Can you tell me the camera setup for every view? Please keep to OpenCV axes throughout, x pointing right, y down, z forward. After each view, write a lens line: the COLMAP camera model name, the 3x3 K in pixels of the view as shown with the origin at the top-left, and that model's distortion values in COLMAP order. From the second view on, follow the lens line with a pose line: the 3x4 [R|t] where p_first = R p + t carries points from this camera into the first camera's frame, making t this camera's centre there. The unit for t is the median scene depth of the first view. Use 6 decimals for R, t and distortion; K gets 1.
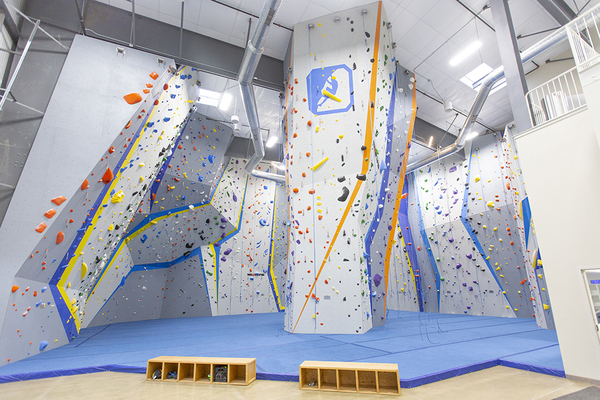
lens RADIAL K [[278.5, 0, 300.2], [0, 278.5, 220.2], [0, 0, 1]] dist [-0.000445, -0.000143]
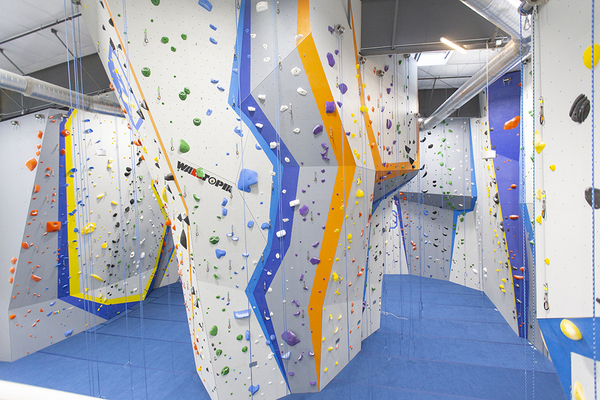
lens RADIAL K [[265.3, 0, 300.0], [0, 265.3, 200.0], [0, 0, 1]] dist [-0.001201, -0.000156]
pose [[0.759517, 0.002506, -0.650483, 0.703177], [0.188479, 0.956247, 0.223757, -0.245079], [0.622583, -0.292550, 0.725813, 0.628488]]
